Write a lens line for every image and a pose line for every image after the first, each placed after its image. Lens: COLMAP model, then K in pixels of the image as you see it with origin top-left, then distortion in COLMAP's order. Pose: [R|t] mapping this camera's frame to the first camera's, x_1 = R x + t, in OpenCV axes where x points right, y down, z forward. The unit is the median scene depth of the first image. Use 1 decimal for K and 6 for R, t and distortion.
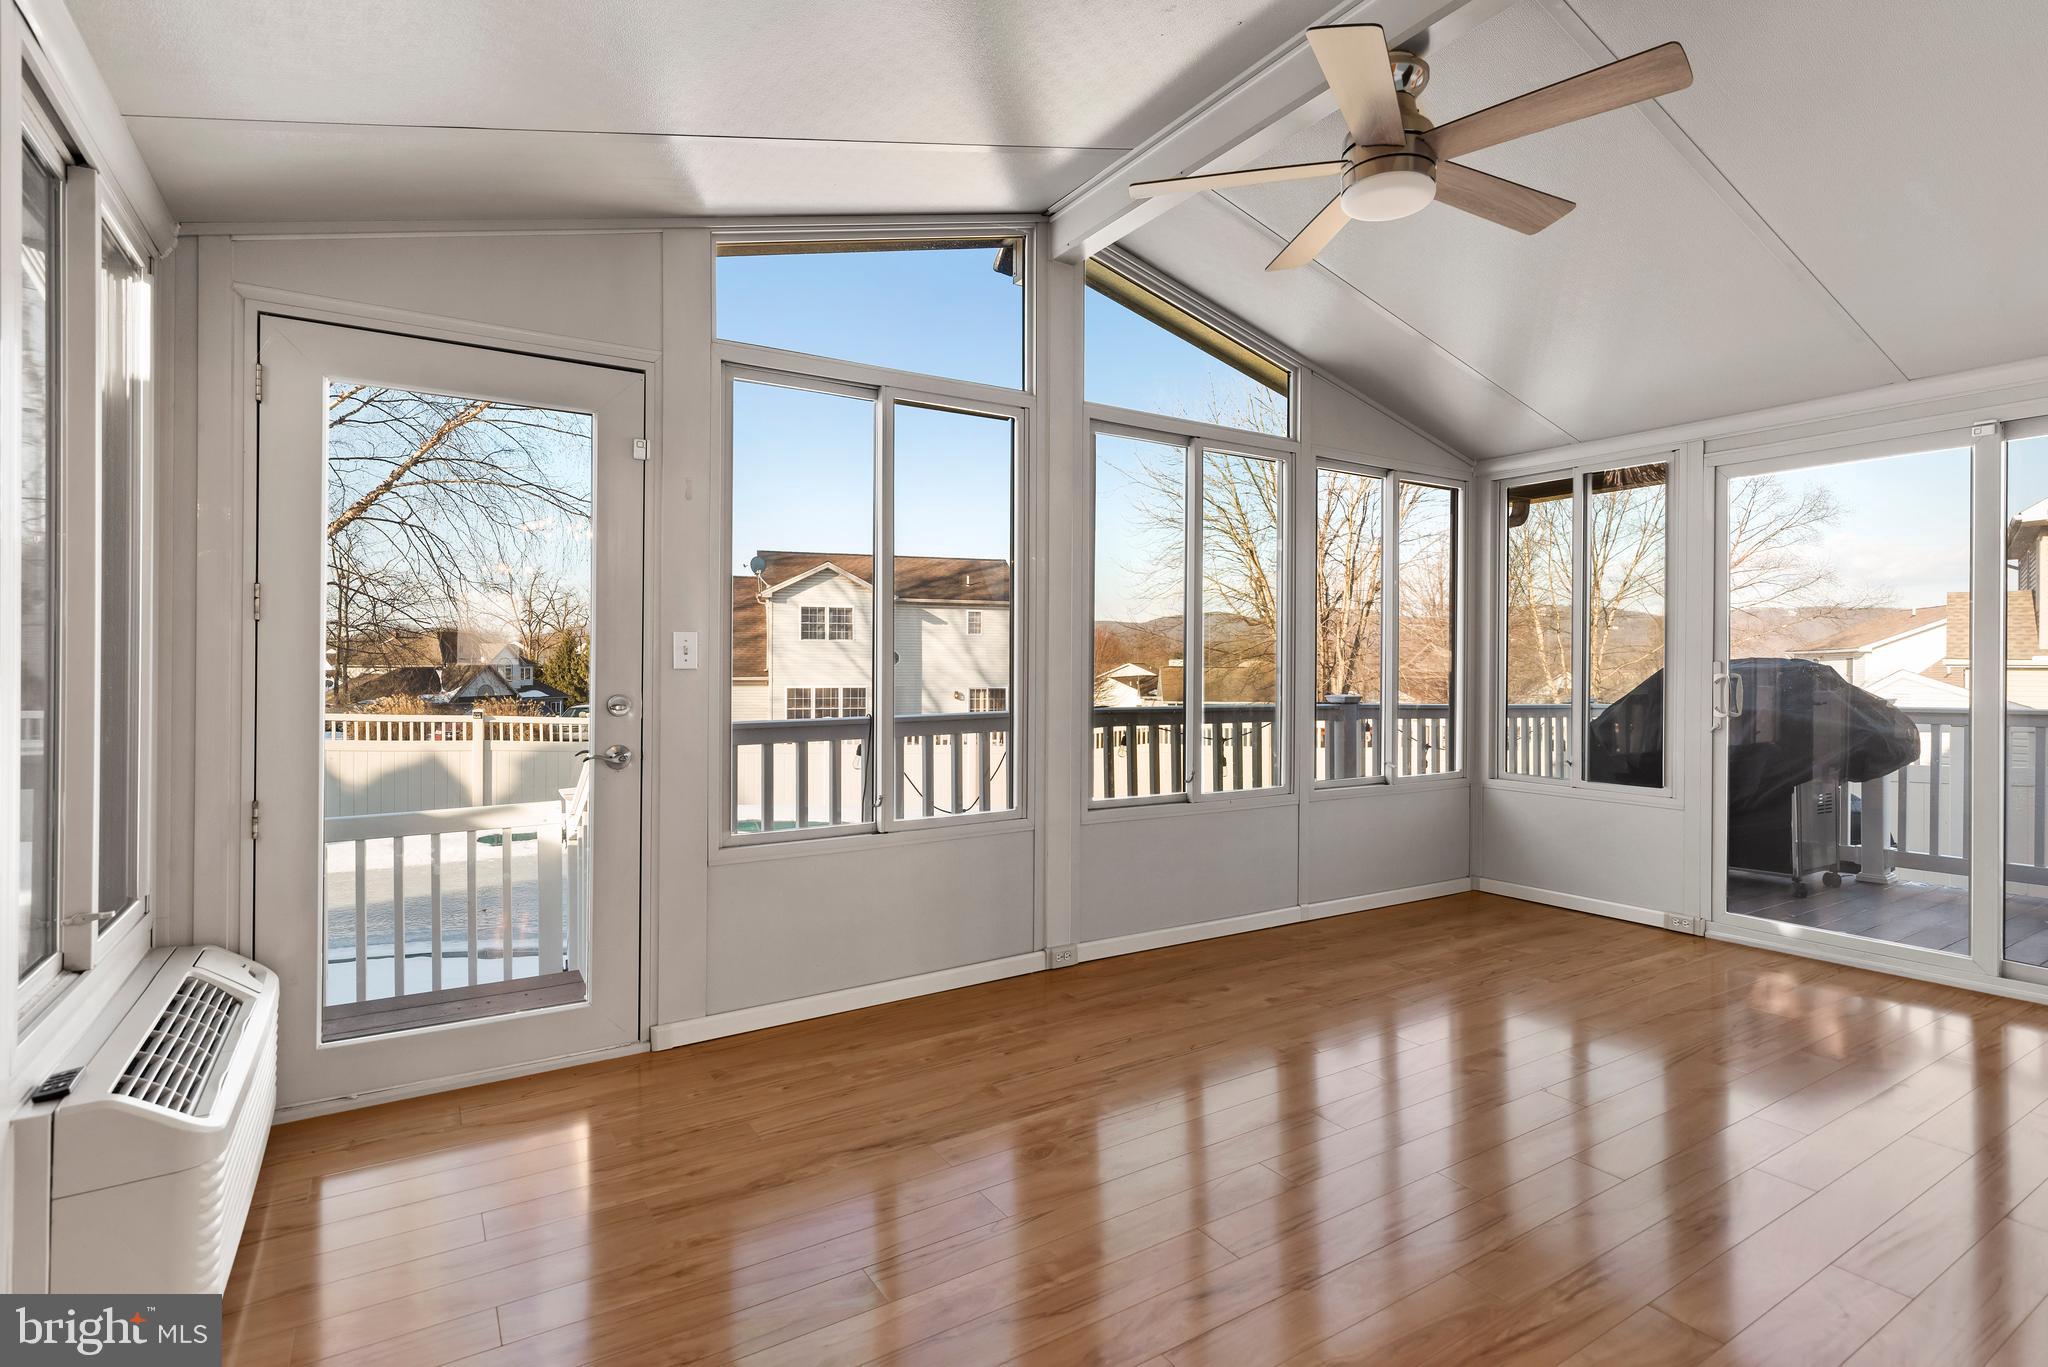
lens RADIAL K [[1013.6, 0, 1021.6], [0, 1013.6, 666.2], [0, 0, 1]] dist [0.001829, 0.000704]
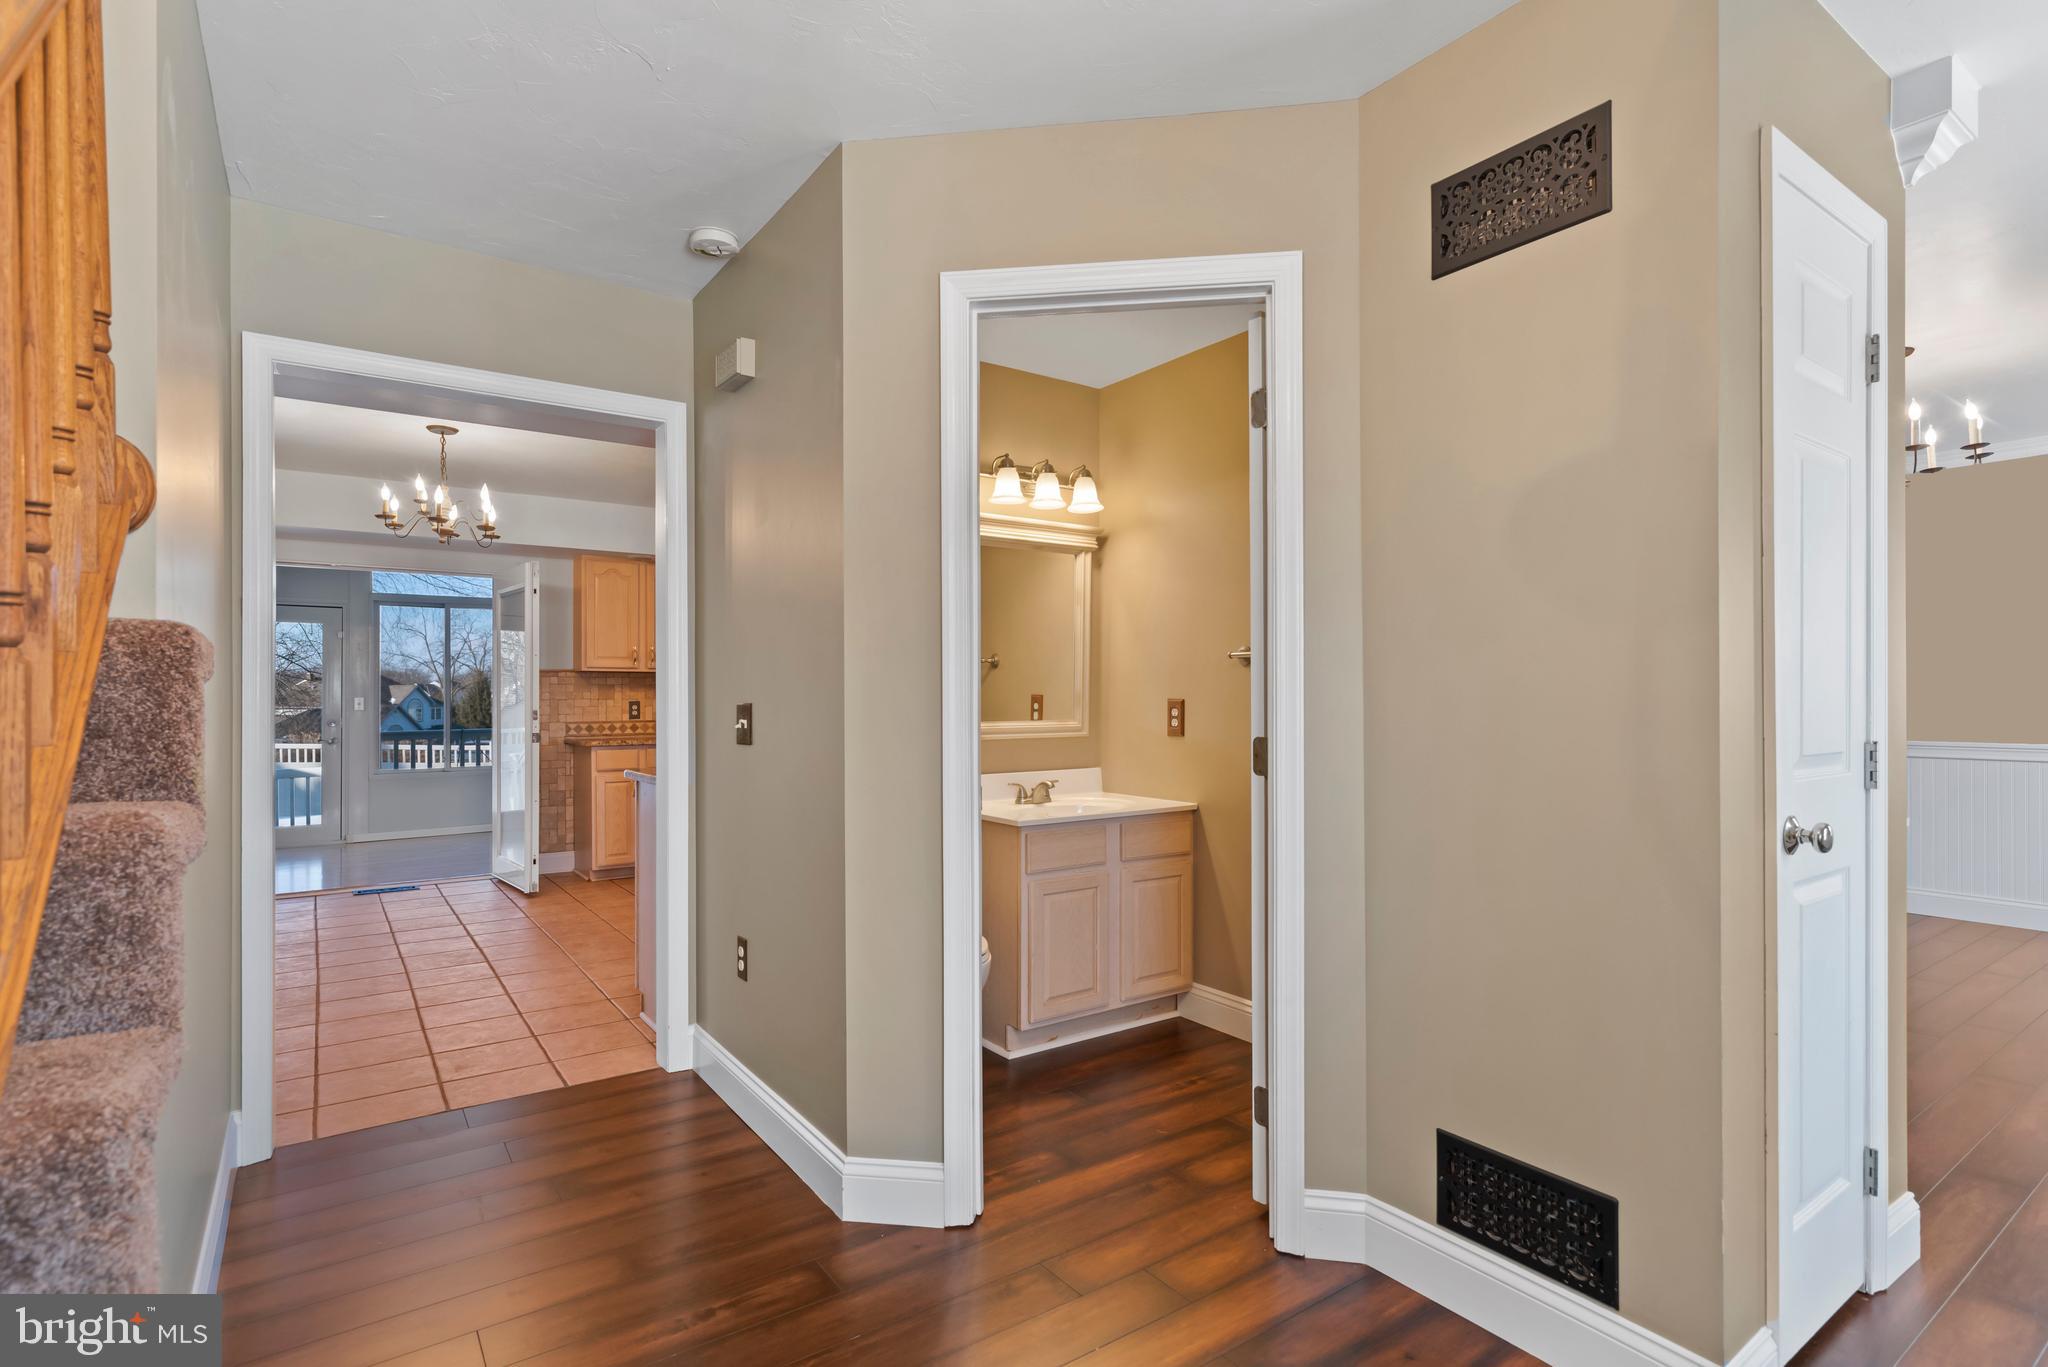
lens RADIAL K [[1013.6, 0, 1052.0], [0, 1013.6, 717.1], [0, 0, 1]] dist [0.001829, 0.000704]
pose [[0.999114, -0.001076, 0.042064, 0.352749], [0.000409, 0.999874, 0.015848, -0.001791], [-0.042076, -0.015817, 0.998989, -0.426695]]
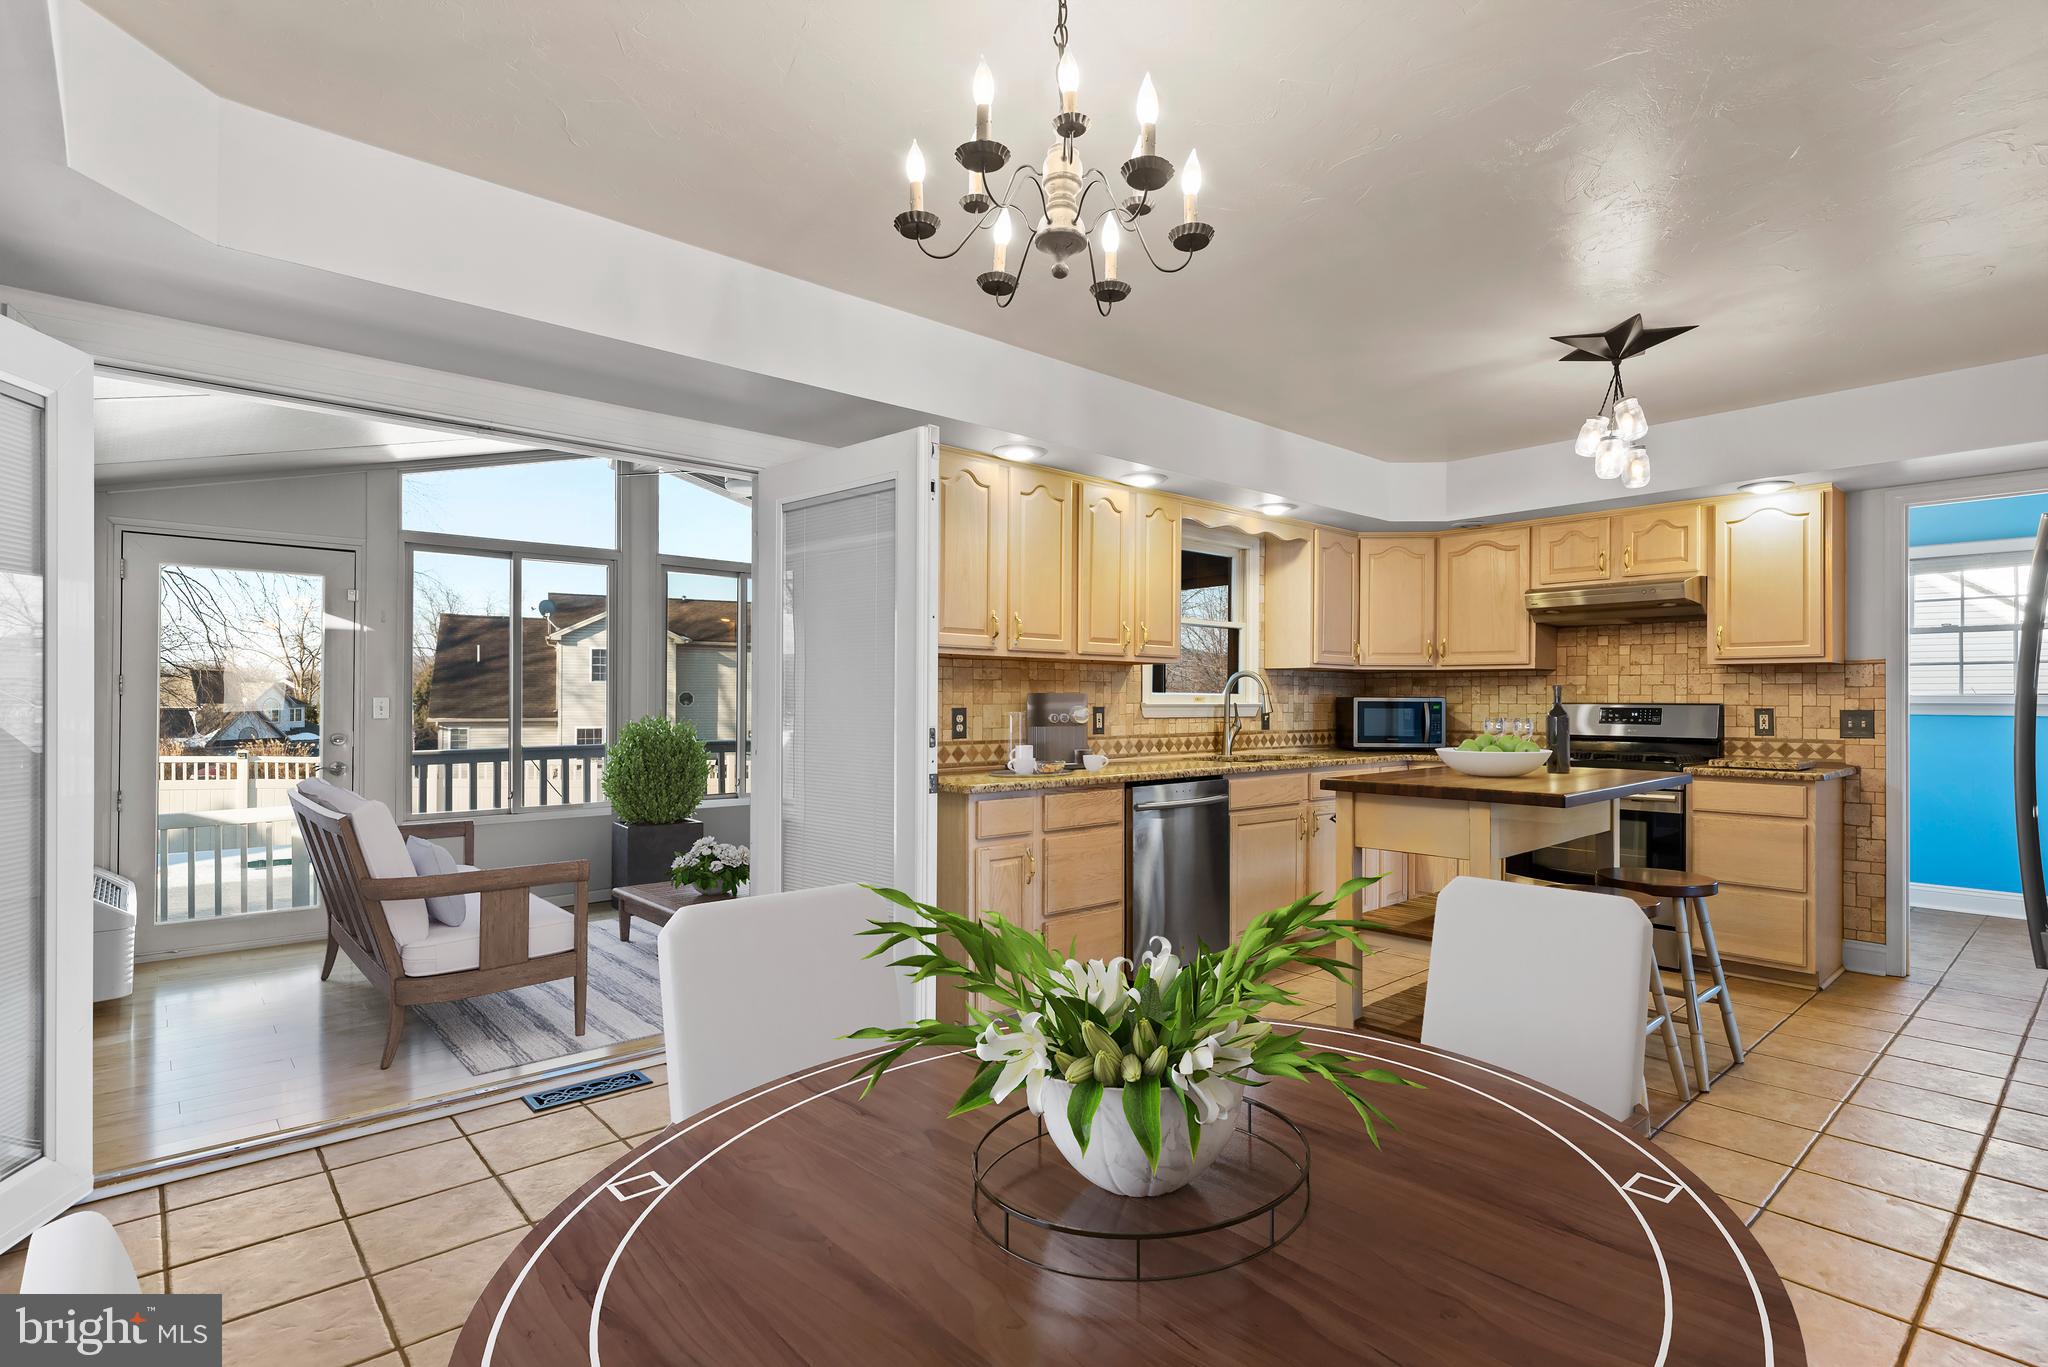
lens RADIAL K [[1013.6, 0, 1016.8], [0, 1013.6, 701.0], [0, 0, 1]] dist [0.001829, 0.000704]
pose [[0.986895, -0.001383, 0.161361, 0.068146], [0.002023, 0.999991, -0.003799, -0.002780], [-0.161354, 0.004076, 0.986888, -0.131792]]
